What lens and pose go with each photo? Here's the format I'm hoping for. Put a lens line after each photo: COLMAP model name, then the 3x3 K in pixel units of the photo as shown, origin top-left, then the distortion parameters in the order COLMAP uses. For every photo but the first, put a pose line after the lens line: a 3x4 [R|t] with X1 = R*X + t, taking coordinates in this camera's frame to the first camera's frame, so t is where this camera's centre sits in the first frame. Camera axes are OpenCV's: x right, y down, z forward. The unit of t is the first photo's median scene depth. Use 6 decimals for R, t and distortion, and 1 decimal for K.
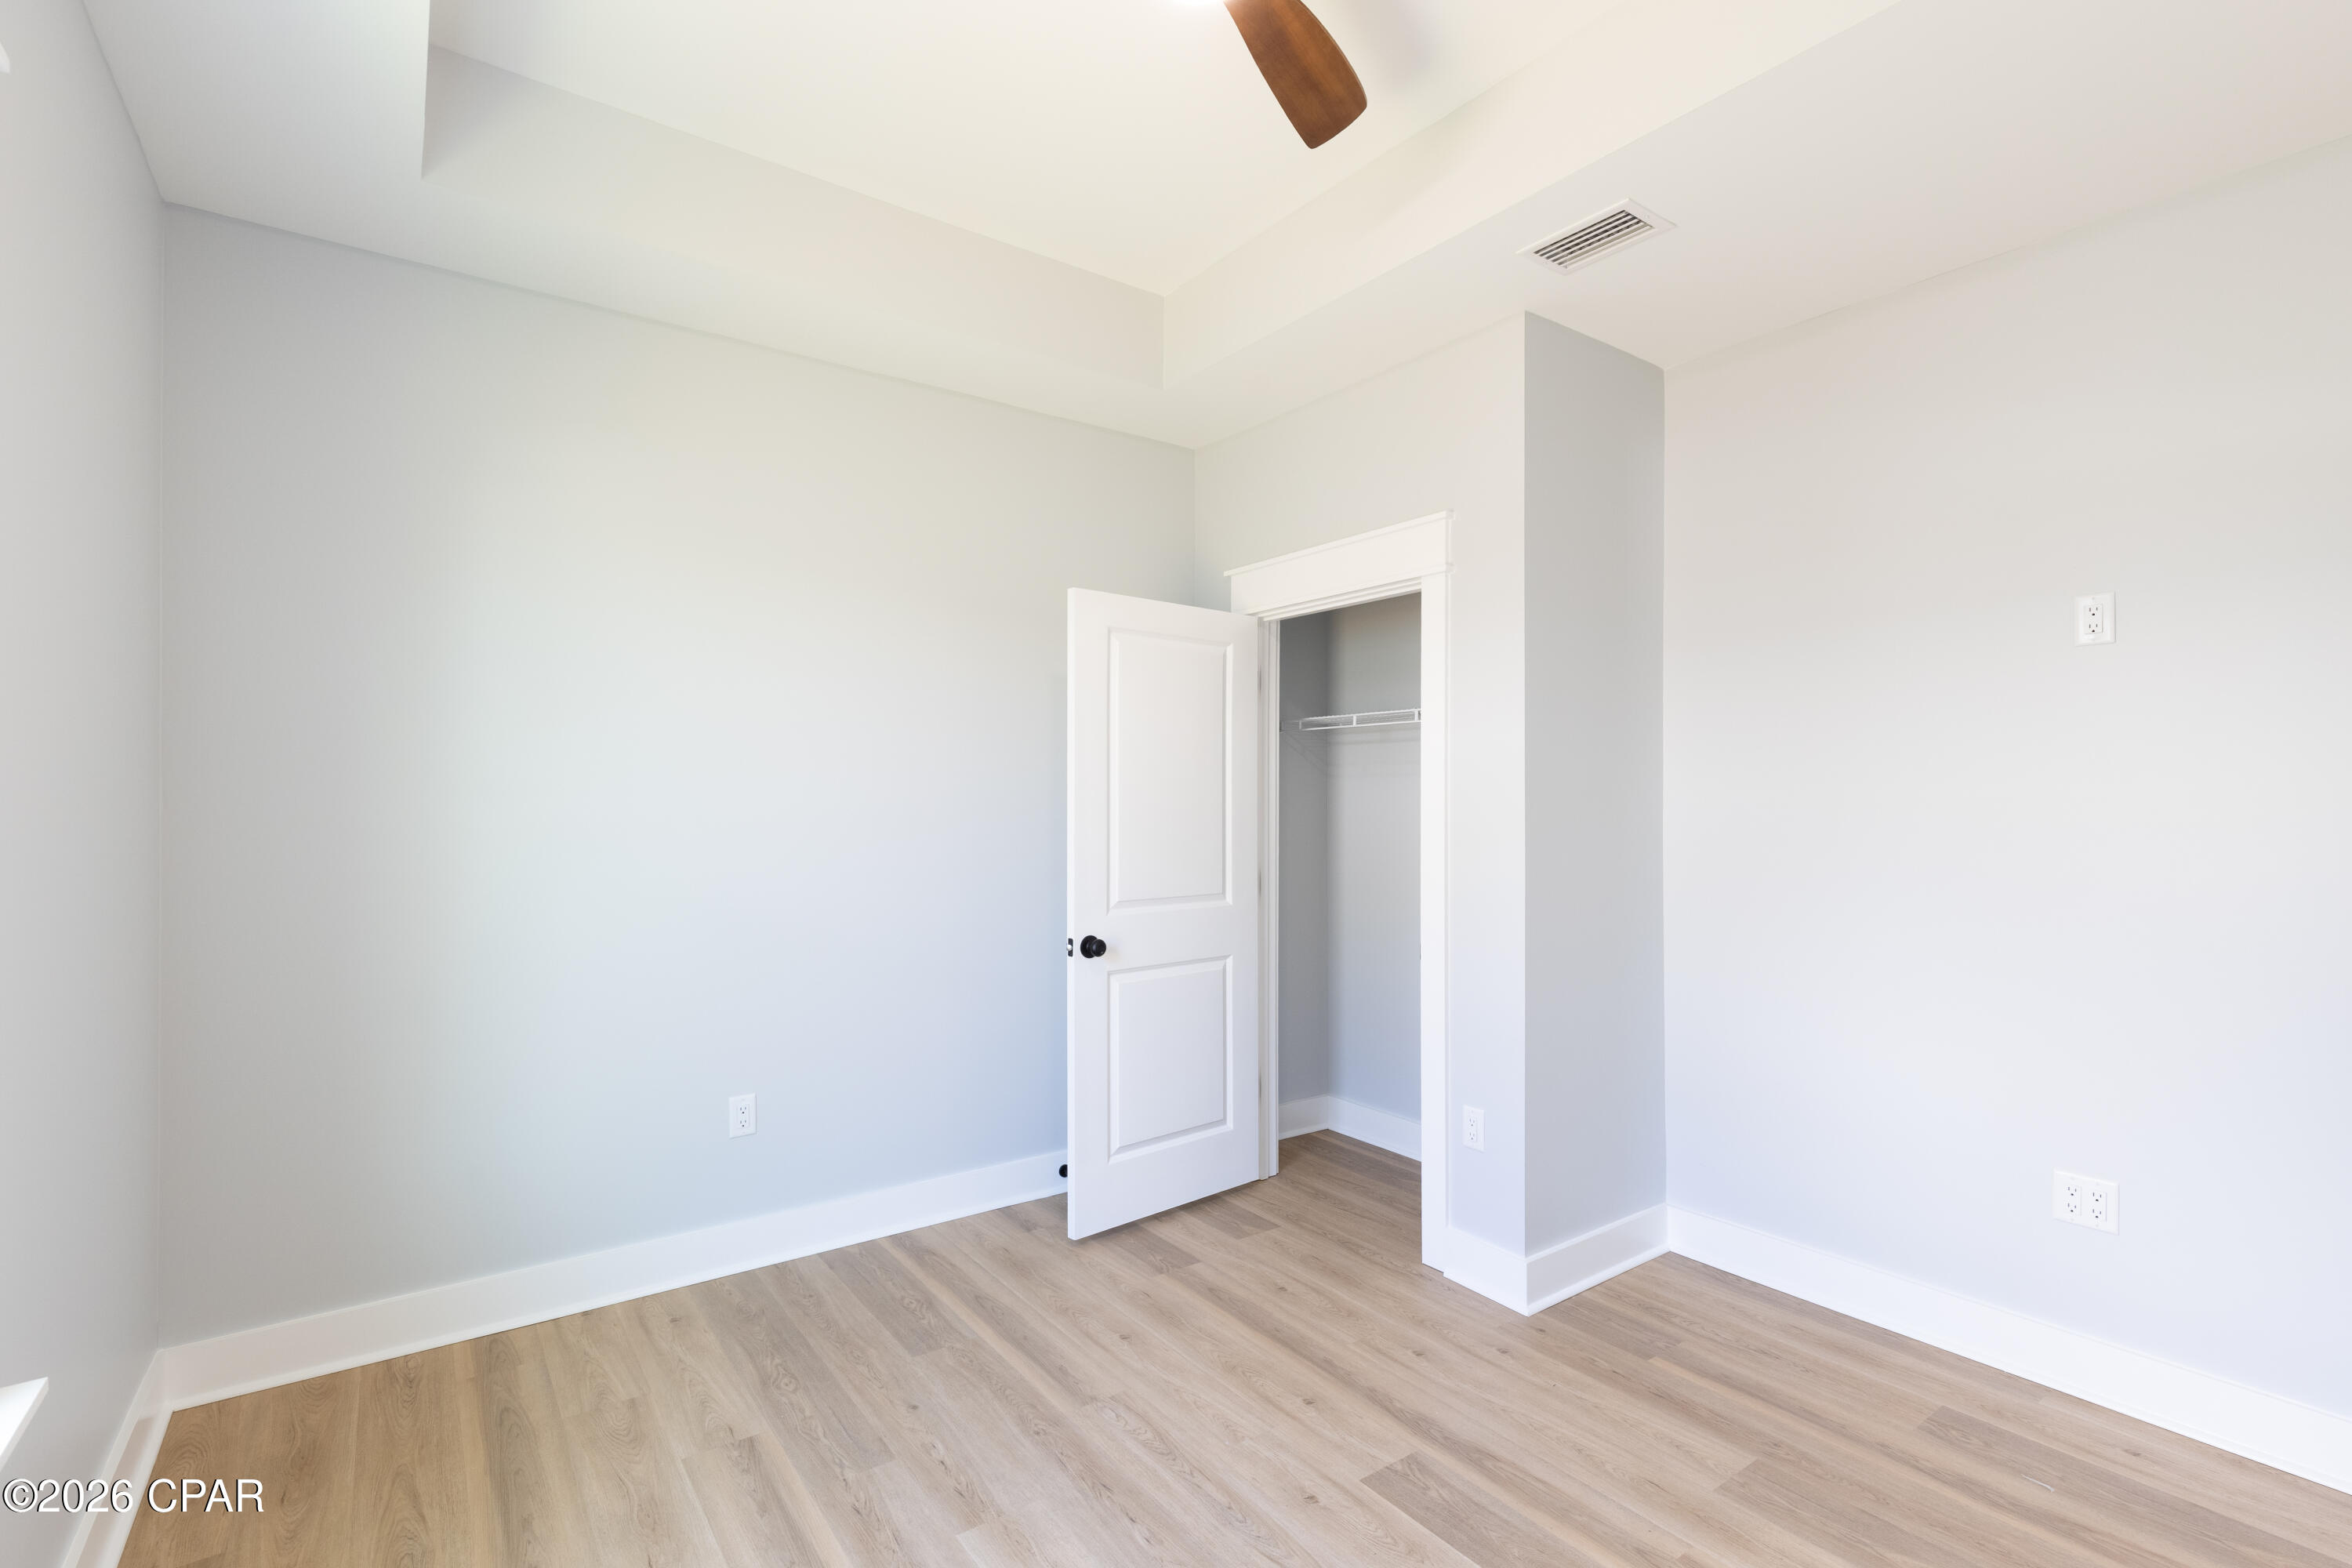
lens RADIAL K [[1088.0, 0, 1185.1], [0, 1088.0, 793.9], [0, 0, 1]] dist [0.005444, 0.000026]
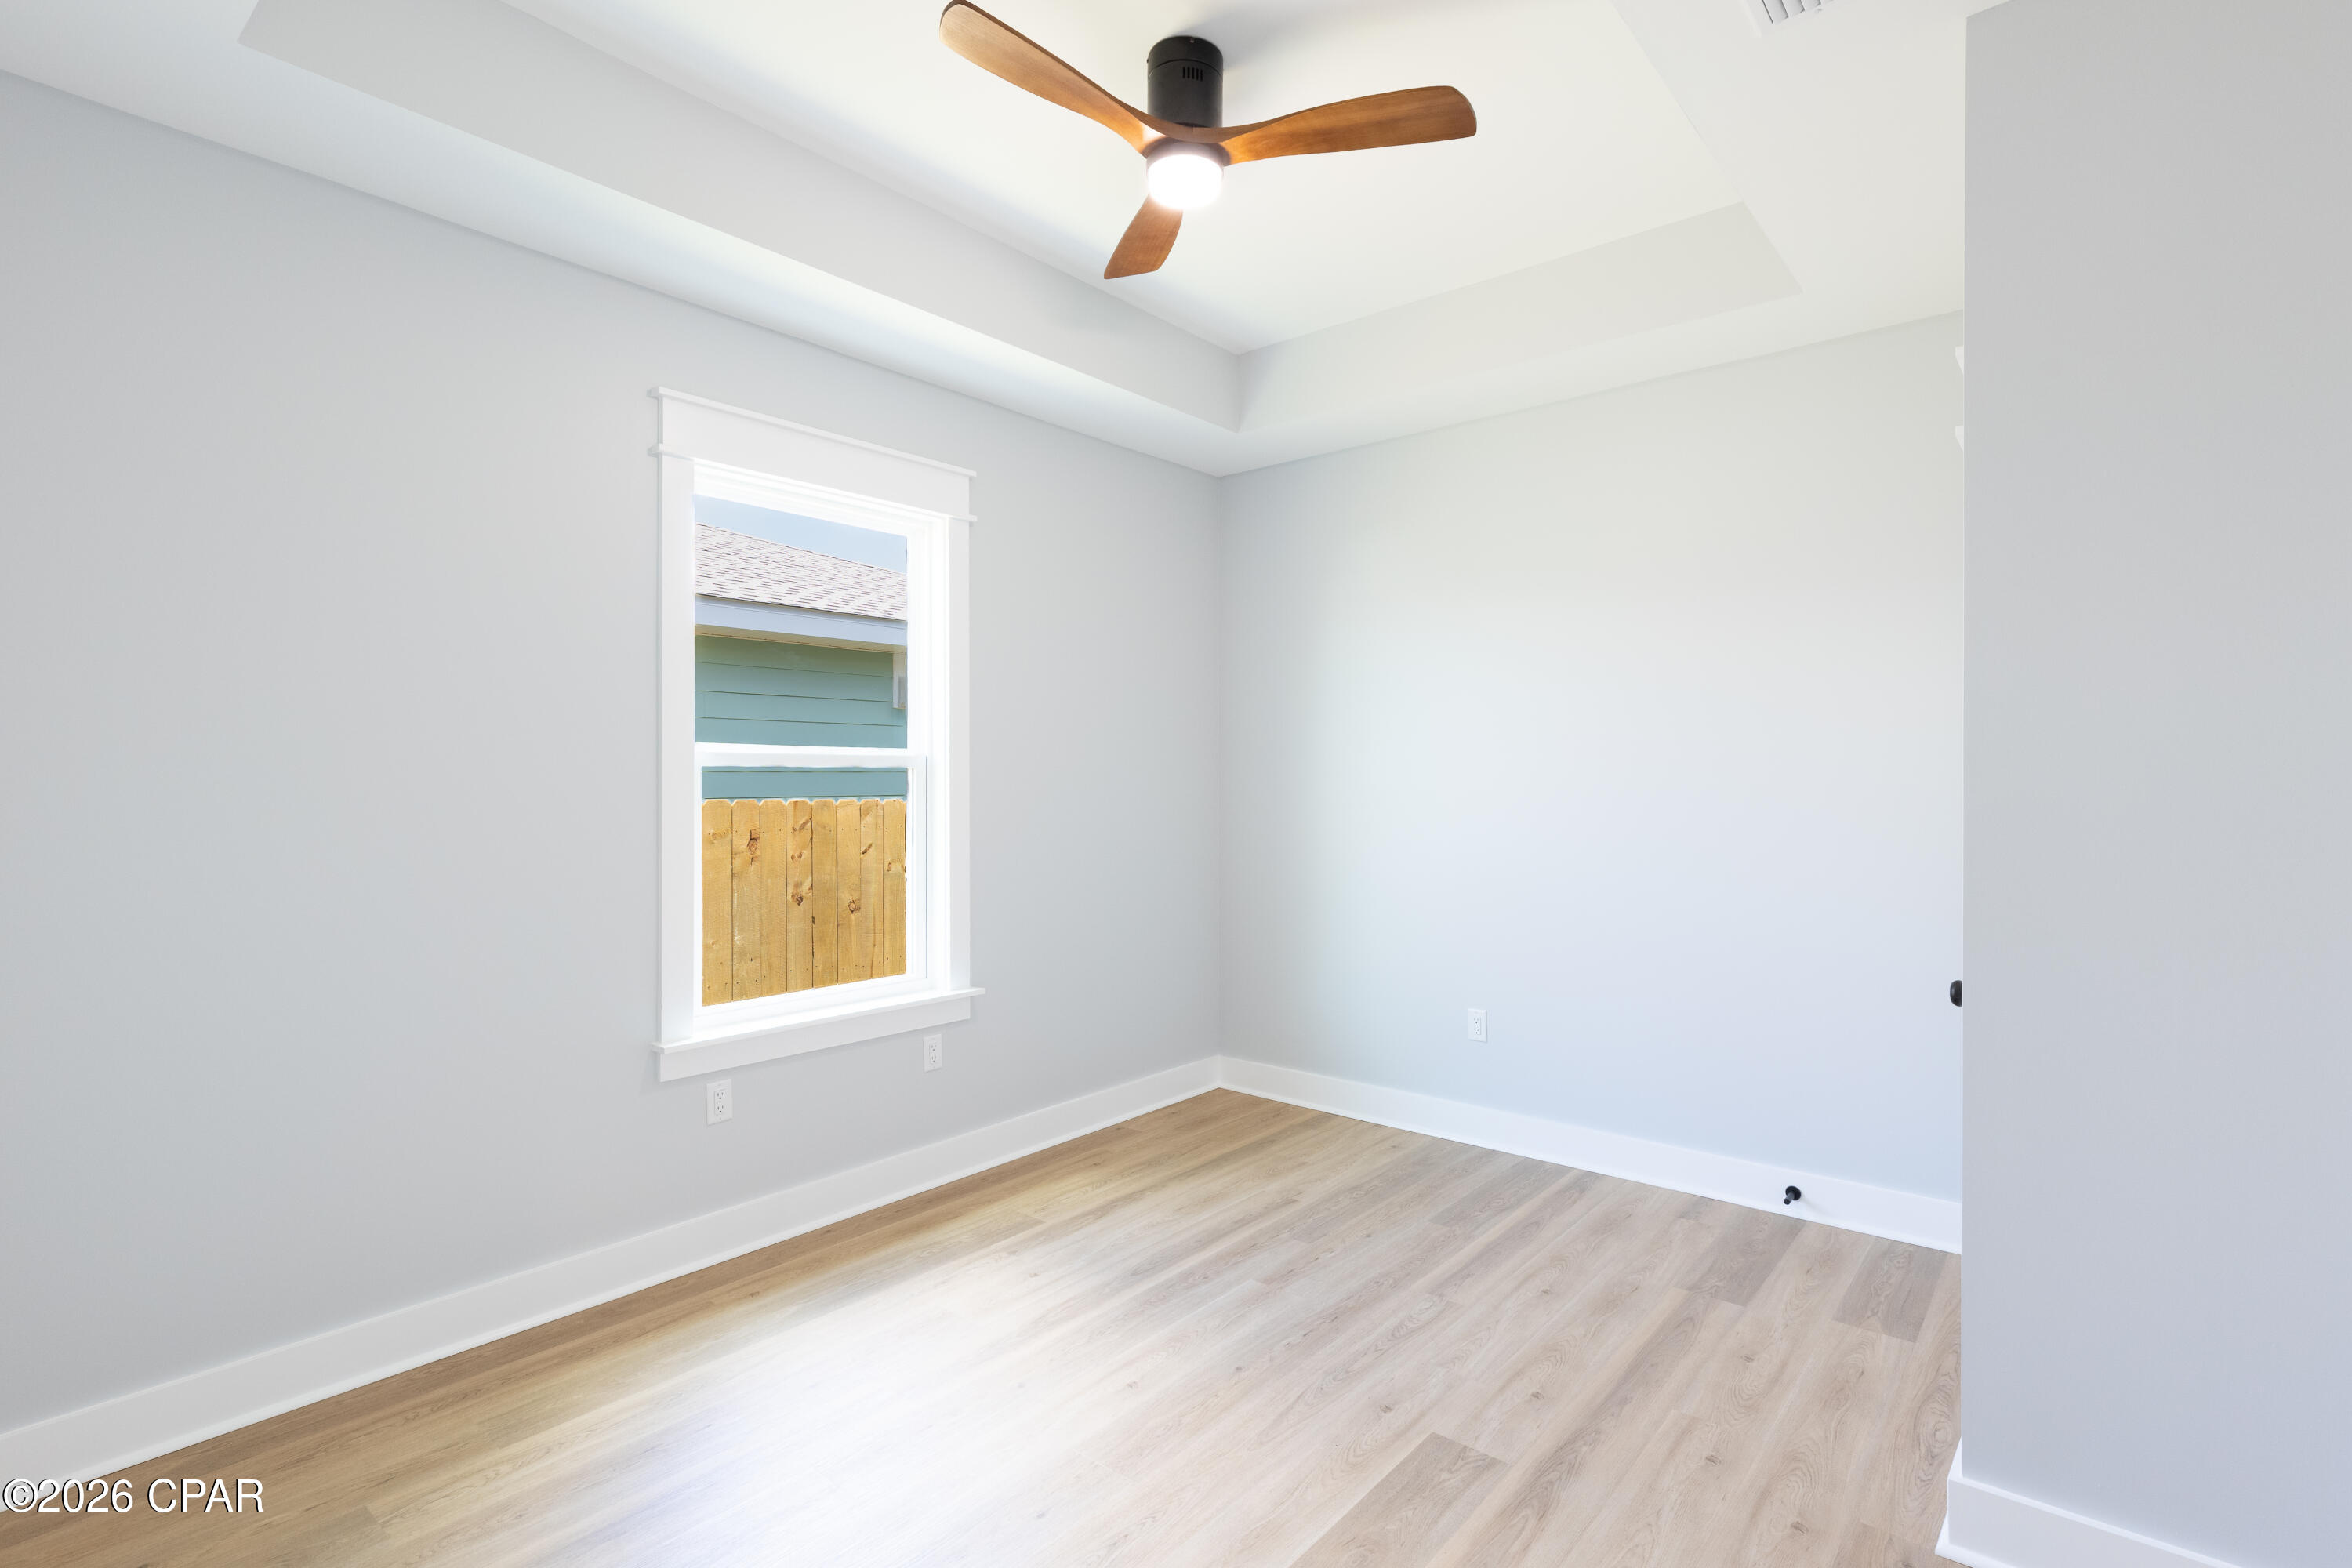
lens RADIAL K [[1088.0, 0, 1185.1], [0, 1088.0, 793.9], [0, 0, 1]] dist [0.005444, 0.000026]
pose [[0.249340, 0.012397, -0.968337, 0.897968], [0.006030, 0.999879, 0.014354, 0.002289], [0.968397, -0.009418, 0.249235, 0.420237]]
